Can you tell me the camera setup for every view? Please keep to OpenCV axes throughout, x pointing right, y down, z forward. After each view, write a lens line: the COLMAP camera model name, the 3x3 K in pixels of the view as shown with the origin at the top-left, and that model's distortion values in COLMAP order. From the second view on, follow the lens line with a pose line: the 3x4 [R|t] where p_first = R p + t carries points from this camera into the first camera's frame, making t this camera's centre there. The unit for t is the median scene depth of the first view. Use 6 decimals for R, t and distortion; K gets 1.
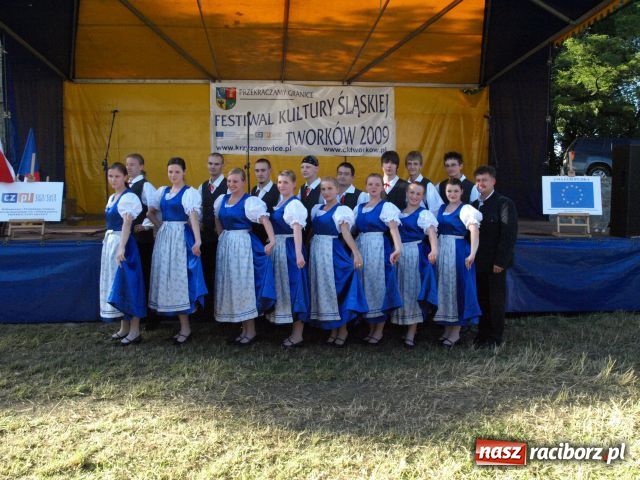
lens RADIAL K [[498.7, 0, 319.3], [0, 498.7, 243.0], [0, 0, 1]] dist [-0.088185, 0.027224]
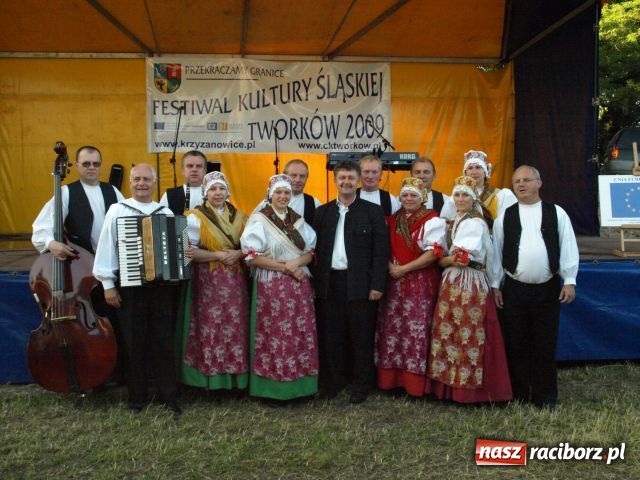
lens RADIAL K [[516.0, 0, 311.6], [0, 516.0, 254.5], [0, 0, 1]] dist [-0.102110, 0.061615]
pose [[0.999762, -0.009980, 0.019379, 0.012791], [0.010337, 0.999778, -0.018377, -0.007906], [-0.019191, 0.018573, 0.999643, 0.227172]]
